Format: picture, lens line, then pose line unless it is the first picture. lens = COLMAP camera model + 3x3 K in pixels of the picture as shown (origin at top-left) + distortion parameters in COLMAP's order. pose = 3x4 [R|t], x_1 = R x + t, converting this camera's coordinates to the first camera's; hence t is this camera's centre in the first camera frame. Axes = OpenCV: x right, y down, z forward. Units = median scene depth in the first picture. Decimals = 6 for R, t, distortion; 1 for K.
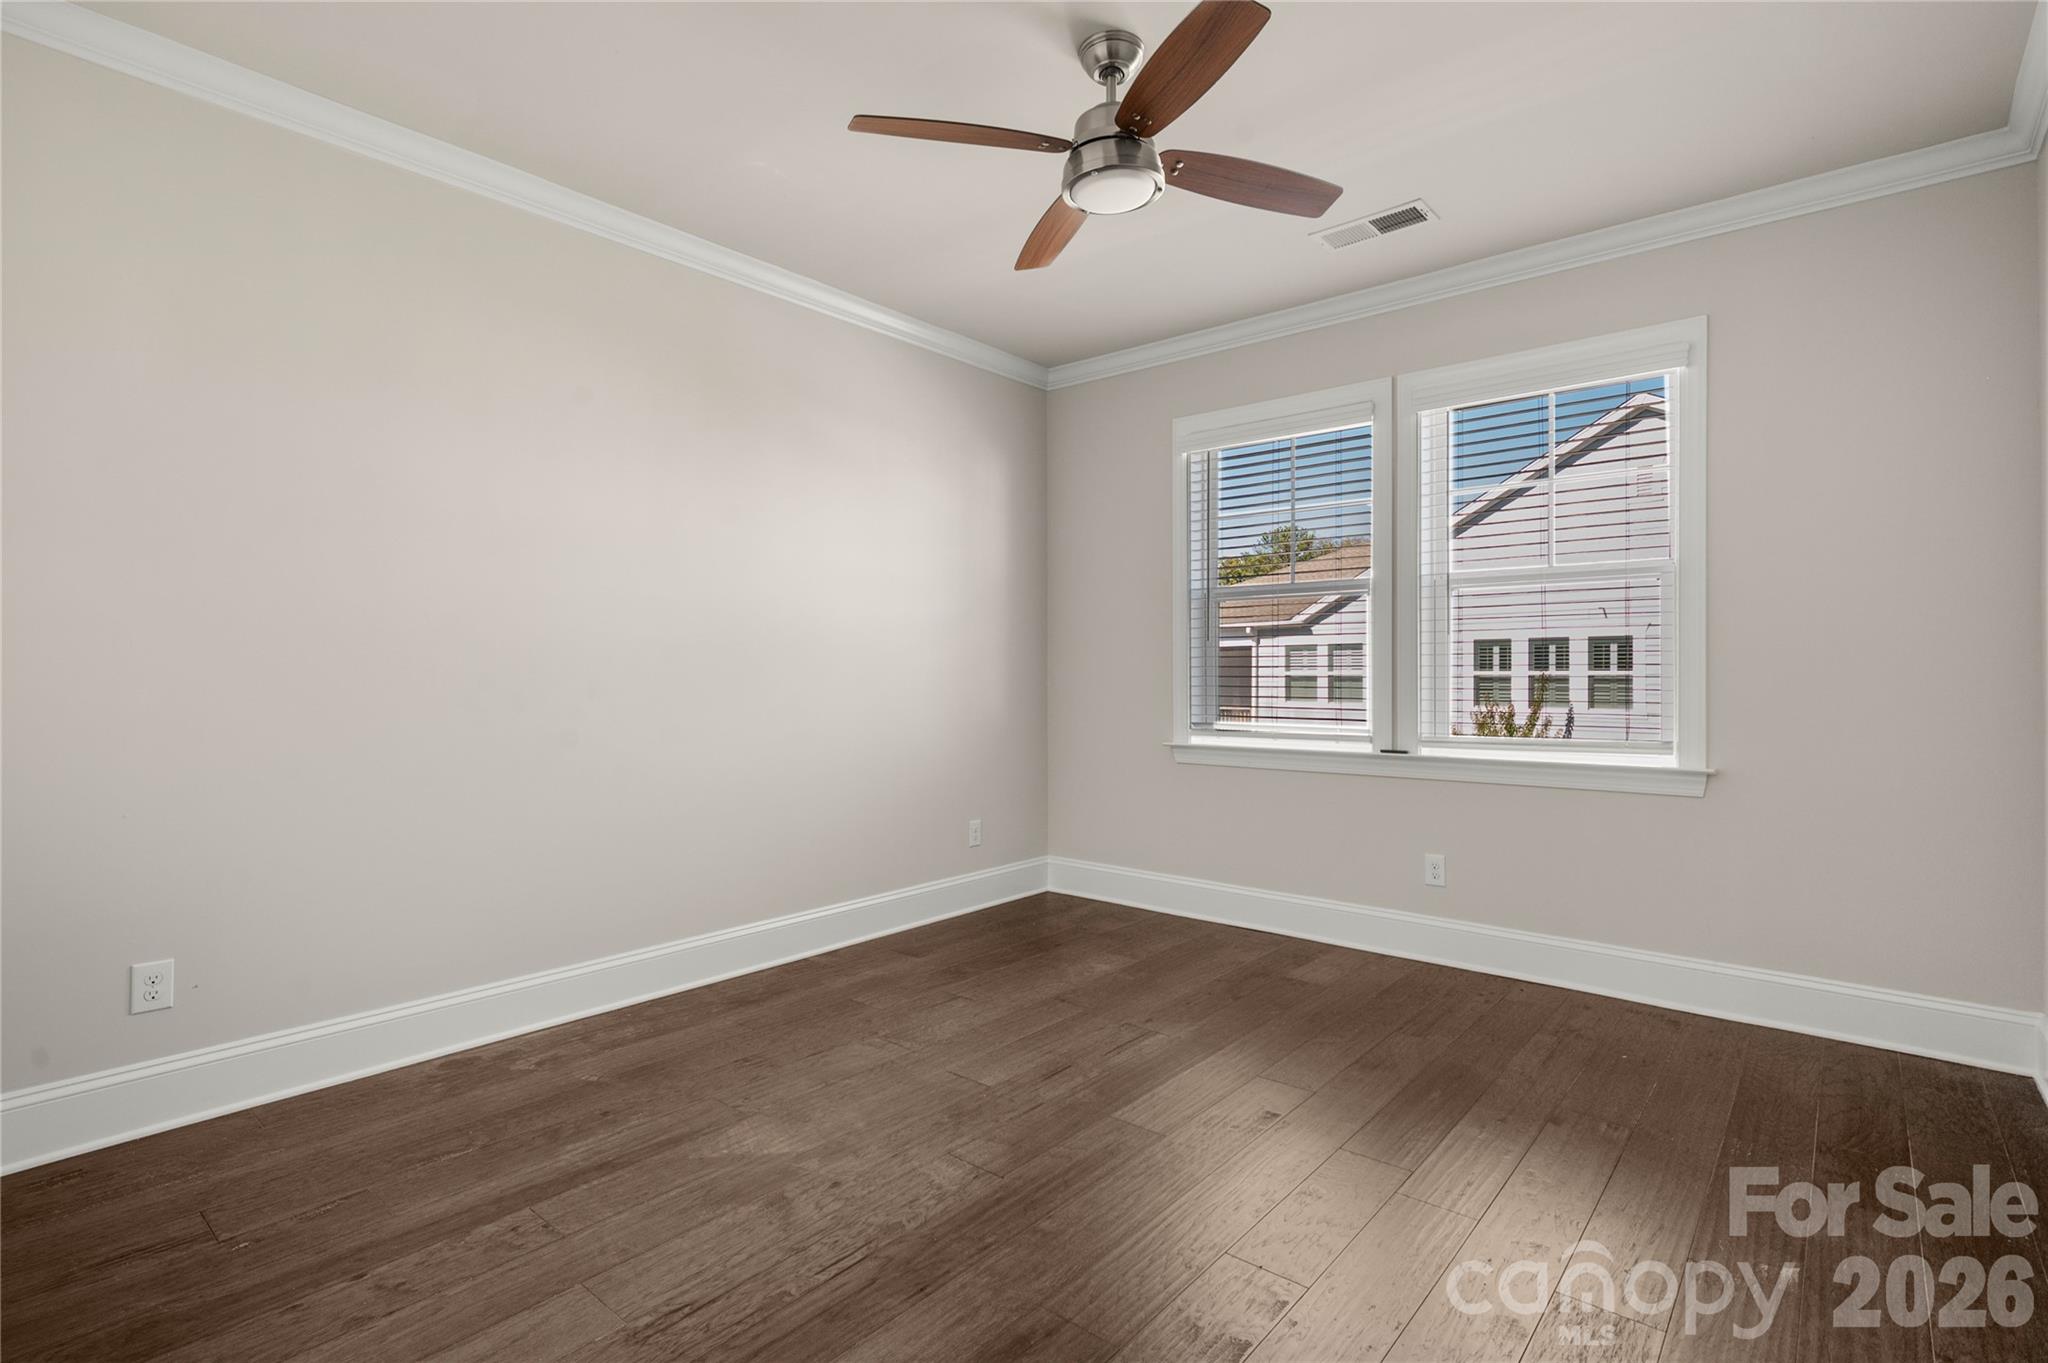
lens RADIAL K [[990.2, 0, 1024.0], [0, 990.2, 681.5], [0, 0, 1]] dist [-0.001240, -0.000280]
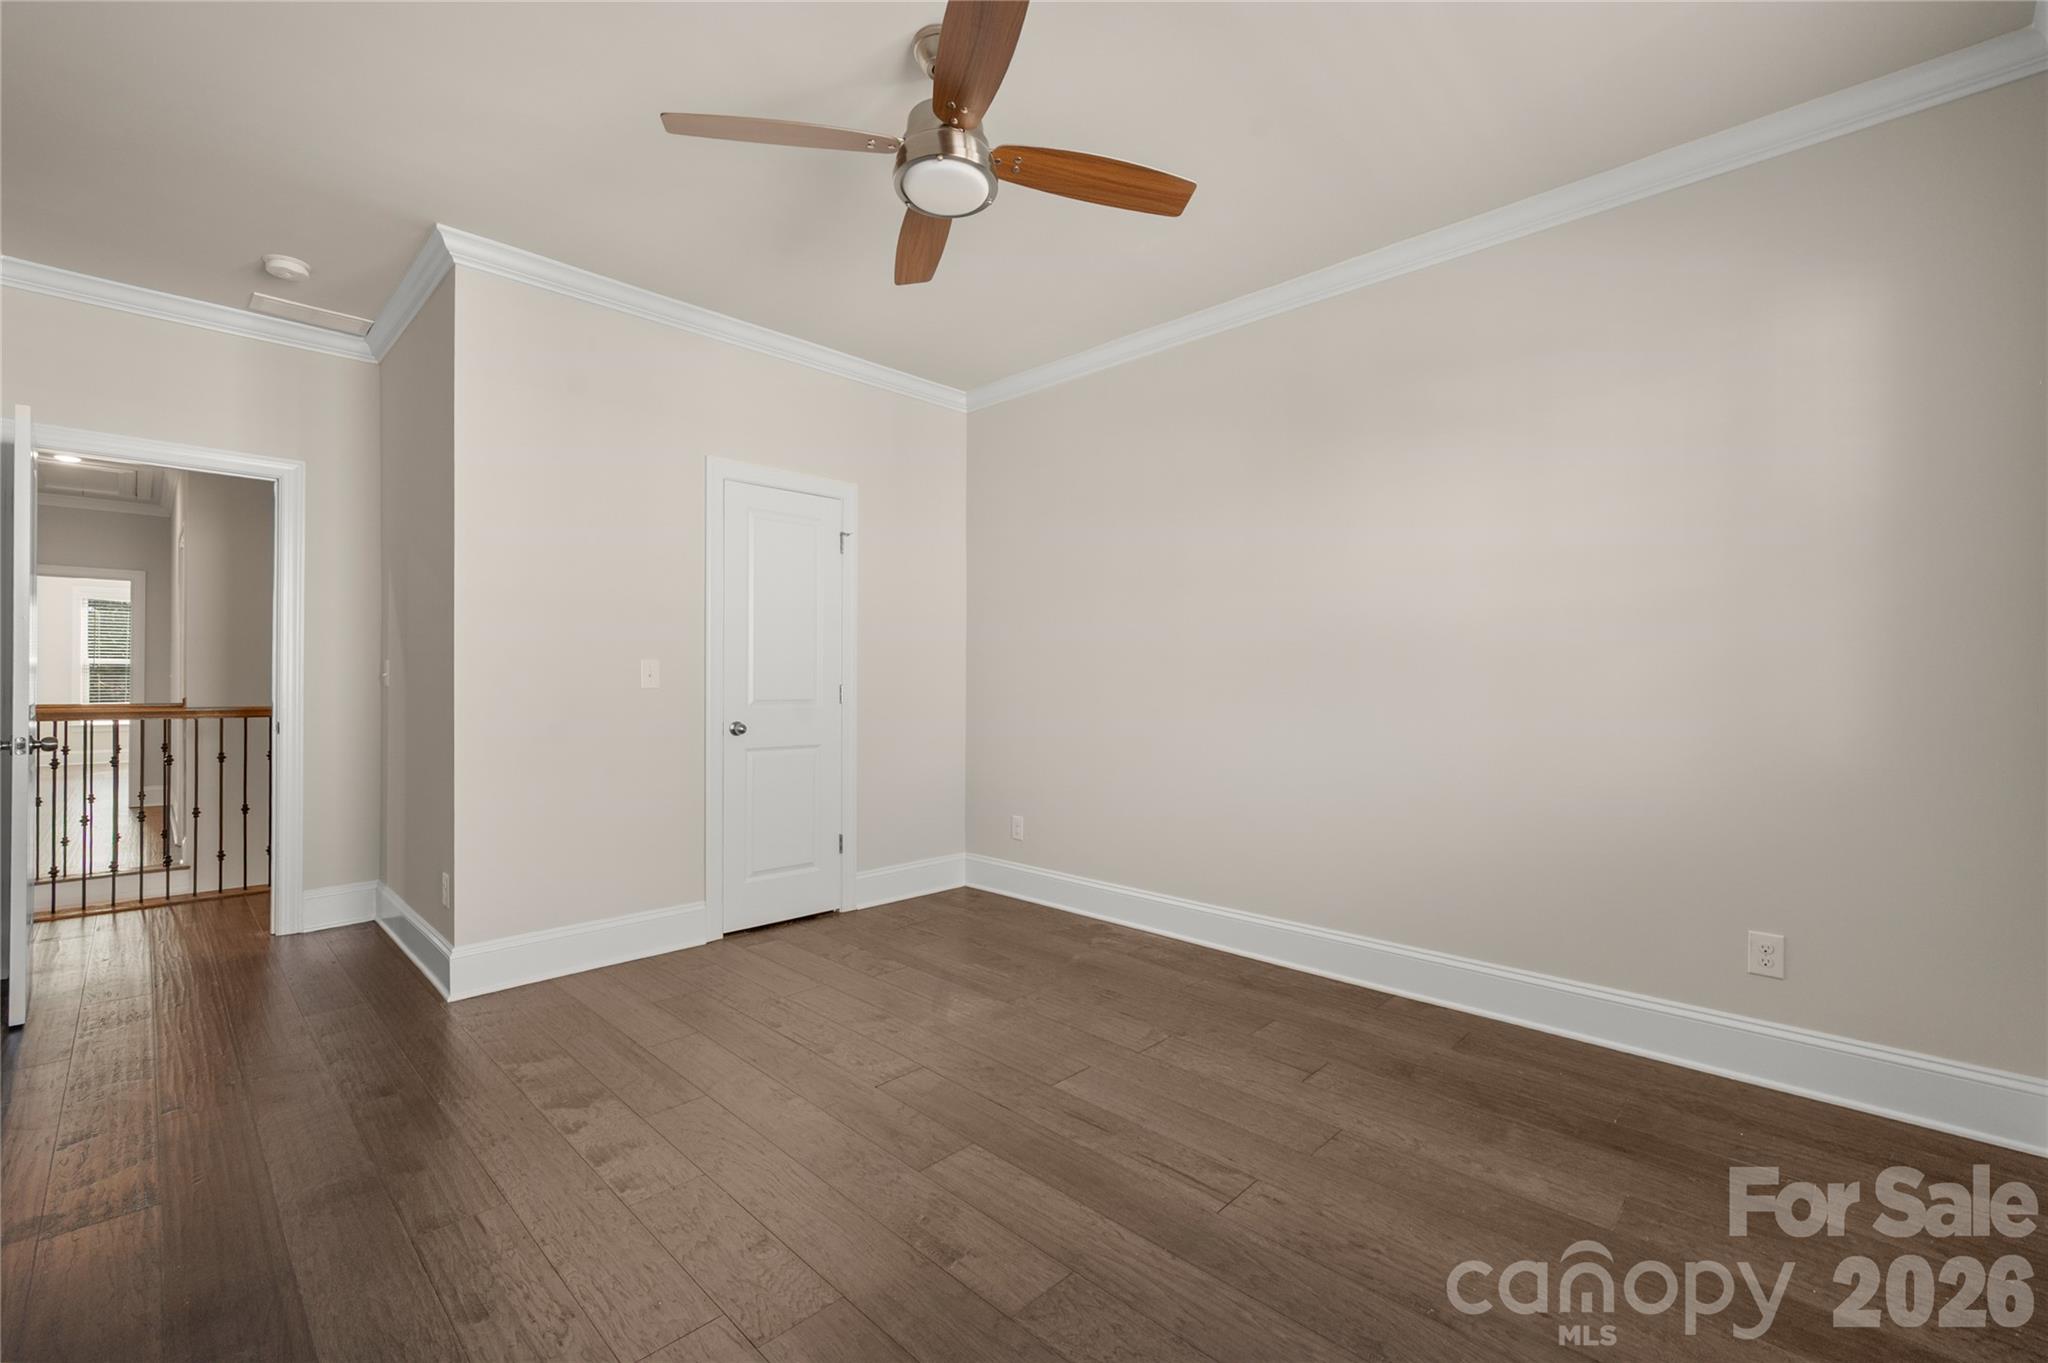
lens RADIAL K [[867.6, 0, 1024.0], [0, 867.6, 681.5], [0, 0, 1]] dist [0.002193, 0.000208]
pose [[-0.073108, 0.004208, -0.997315, 0.748458], [-0.011710, 0.999919, 0.005077, -0.008937], [0.997255, 0.012050, -0.073052, 0.902404]]
